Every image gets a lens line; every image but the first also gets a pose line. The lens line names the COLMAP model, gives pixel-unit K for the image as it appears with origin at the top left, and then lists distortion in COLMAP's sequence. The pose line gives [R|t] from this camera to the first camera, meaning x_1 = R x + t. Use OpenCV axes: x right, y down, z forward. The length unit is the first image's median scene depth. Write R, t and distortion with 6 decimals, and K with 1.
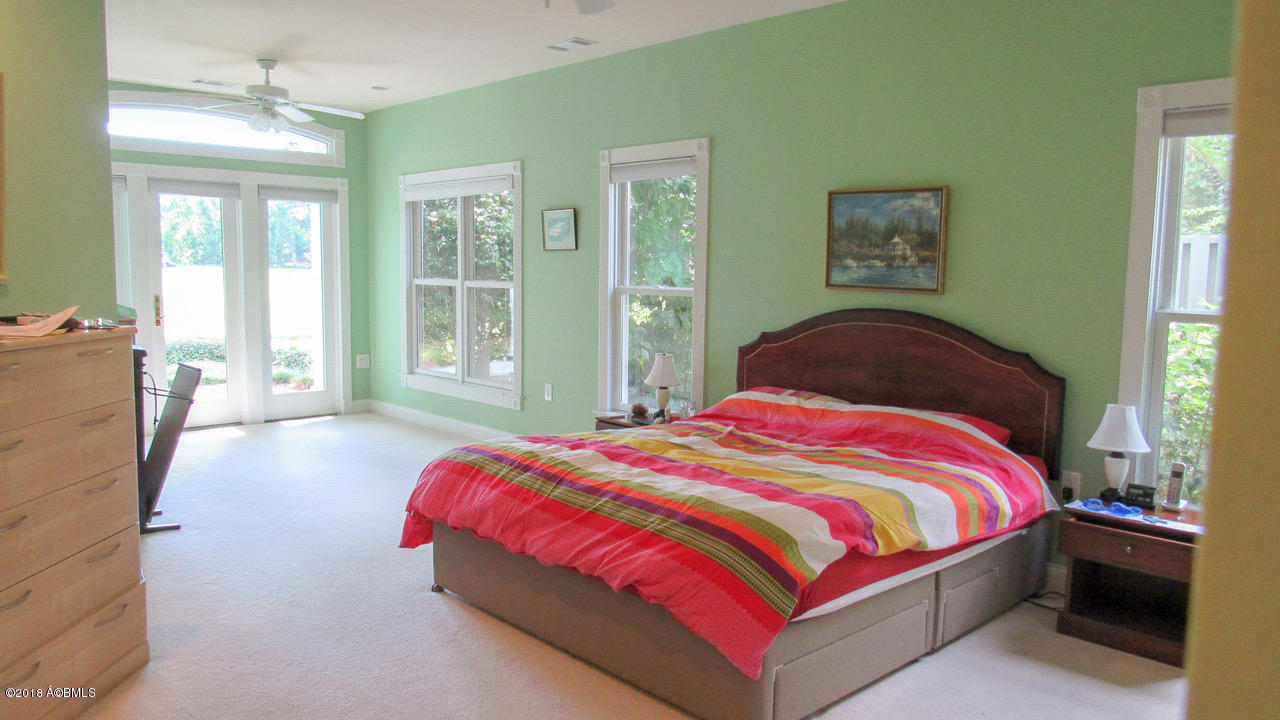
lens RADIAL K [[916.8, 0, 638.2], [0, 916.8, 362.0], [0, 0, 1]] dist [-0.036300, 0.021038]
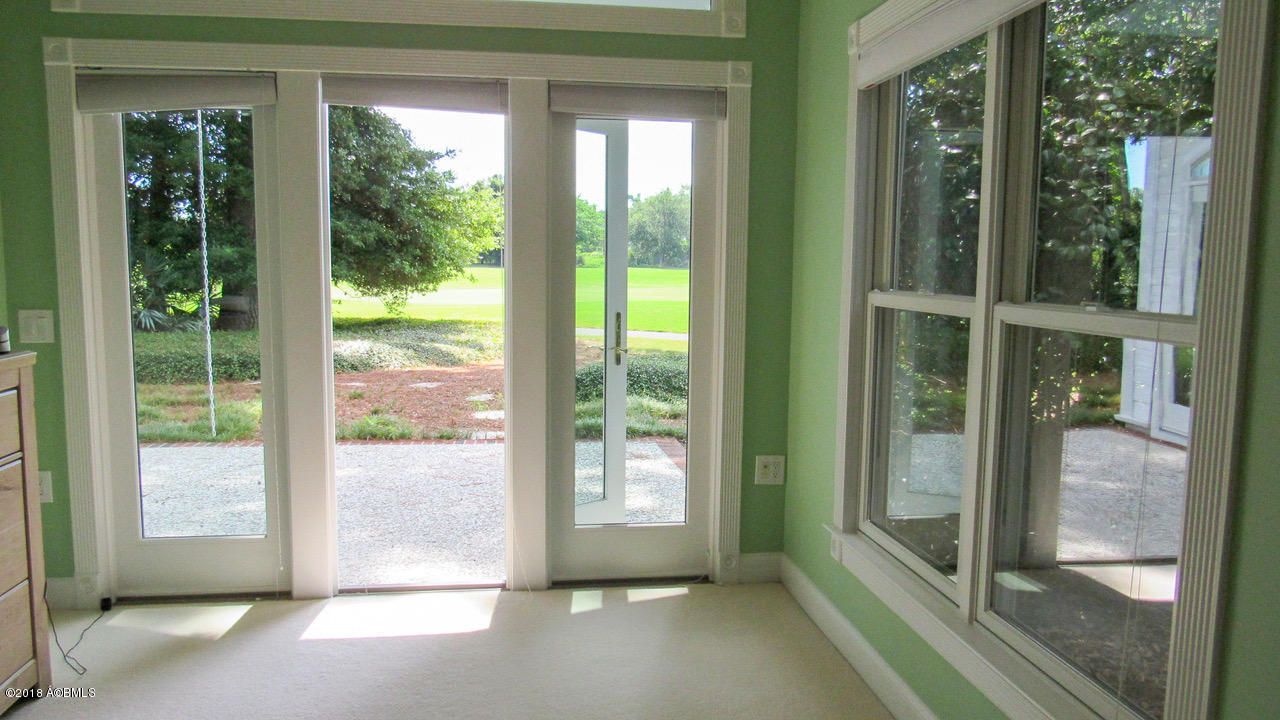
lens RADIAL K [[916.8, 0, 648.3], [0, 916.8, 361.3], [0, 0, 1]] dist [-0.036300, 0.021038]
pose [[0.817759, 0.059052, -0.572523, -0.098367], [-0.060133, 0.998045, 0.017051, -0.061635], [0.572410, 0.020484, 0.819711, 0.621806]]
